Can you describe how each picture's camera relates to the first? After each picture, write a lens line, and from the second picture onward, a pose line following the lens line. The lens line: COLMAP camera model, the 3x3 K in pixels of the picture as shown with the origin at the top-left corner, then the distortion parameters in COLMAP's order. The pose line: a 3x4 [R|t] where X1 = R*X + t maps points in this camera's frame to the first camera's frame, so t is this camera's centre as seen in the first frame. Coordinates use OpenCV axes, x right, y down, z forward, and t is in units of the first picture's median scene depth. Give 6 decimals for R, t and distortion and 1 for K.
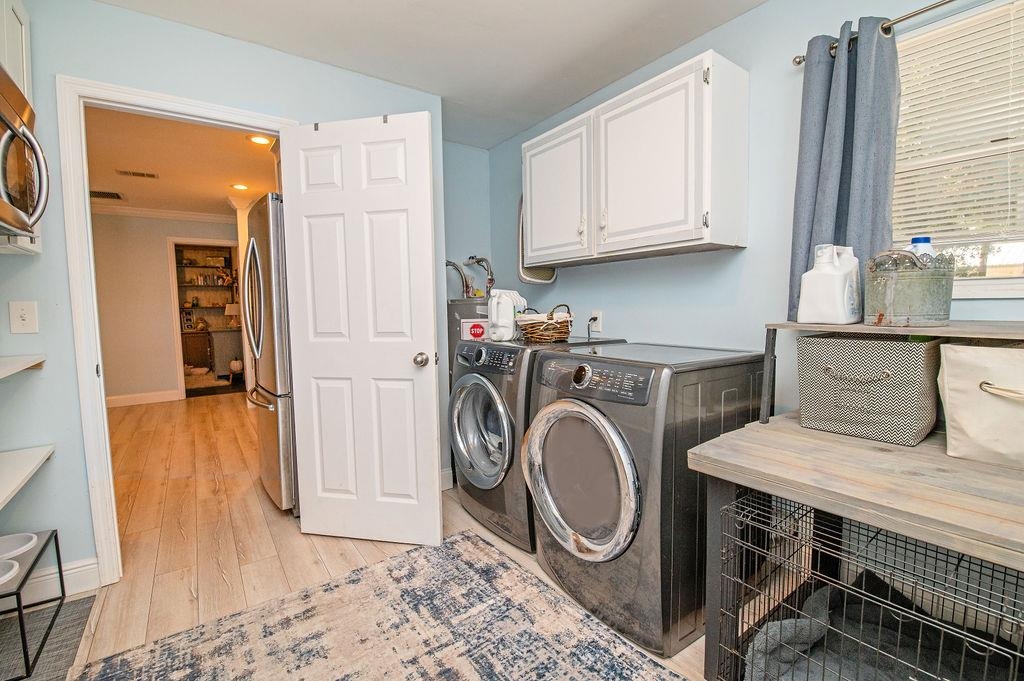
lens RADIAL K [[443.7, 0, 512.0], [0, 443.7, 340.5], [0, 0, 1]] dist [-0.004773, -0.008188]
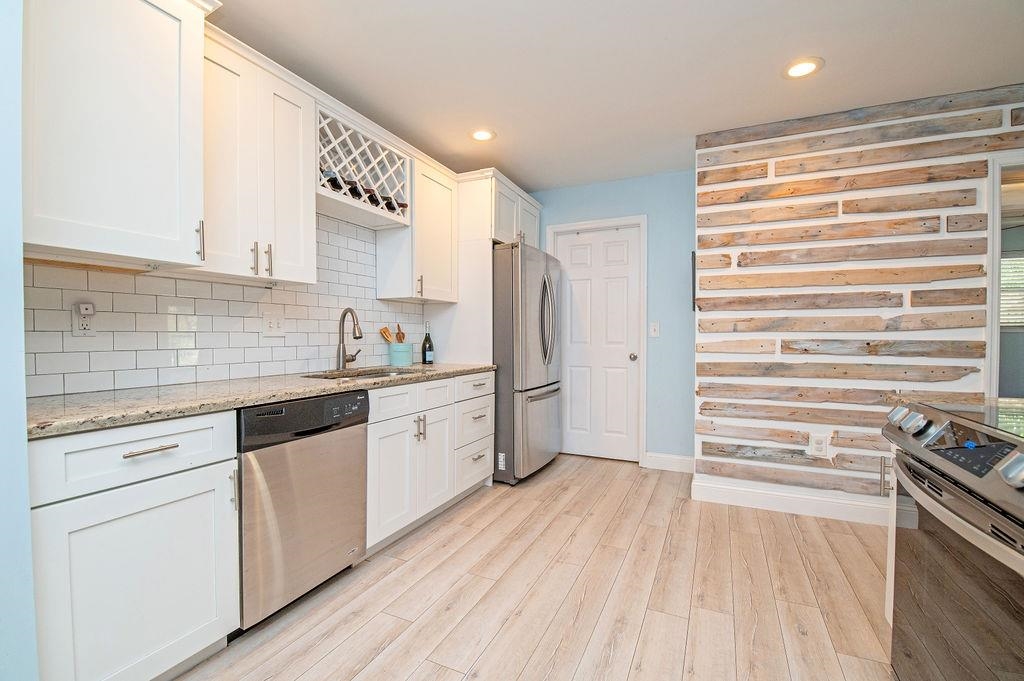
lens RADIAL K [[443.7, 0, 512.0], [0, 443.7, 340.5], [0, 0, 1]] dist [-0.004773, -0.008188]
pose [[-0.485892, 0.003575, 0.874011, -2.627621], [0.074849, 0.996488, 0.037535, -0.137845], [-0.870808, 0.083657, -0.484454, 2.697165]]
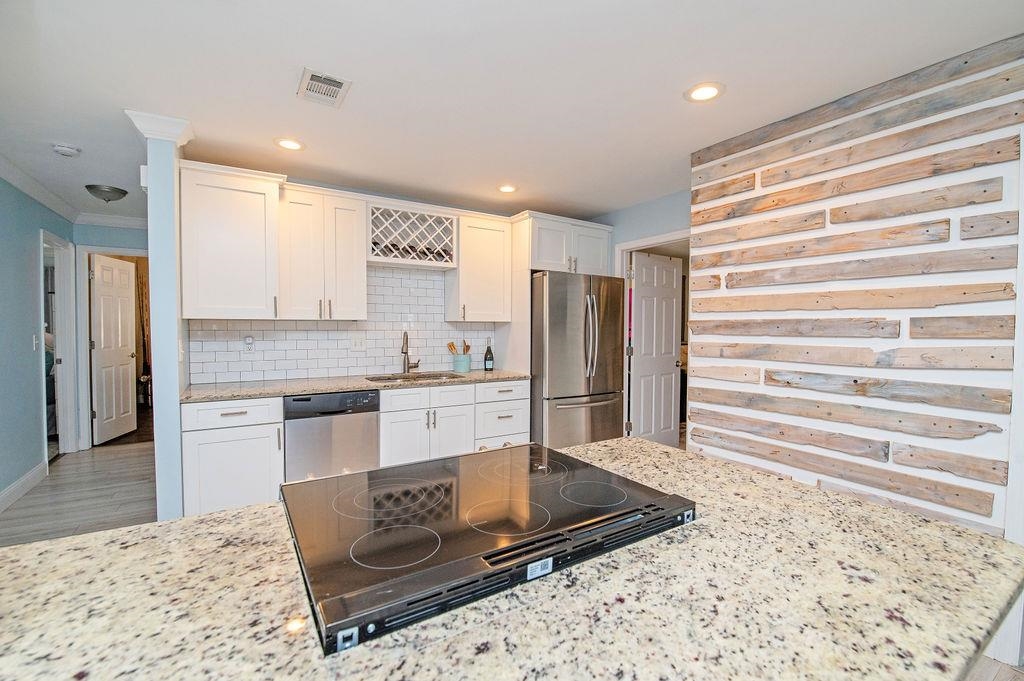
lens RADIAL K [[443.2, 0, 520.0], [0, 443.2, 336.3], [0, 0, 1]] dist [-0.000729, -0.008690]
pose [[0.055657, -0.007004, 0.998425, -3.190145], [0.071140, 0.997462, 0.003032, -0.175532], [-0.995912, 0.070859, 0.056014, 1.770240]]
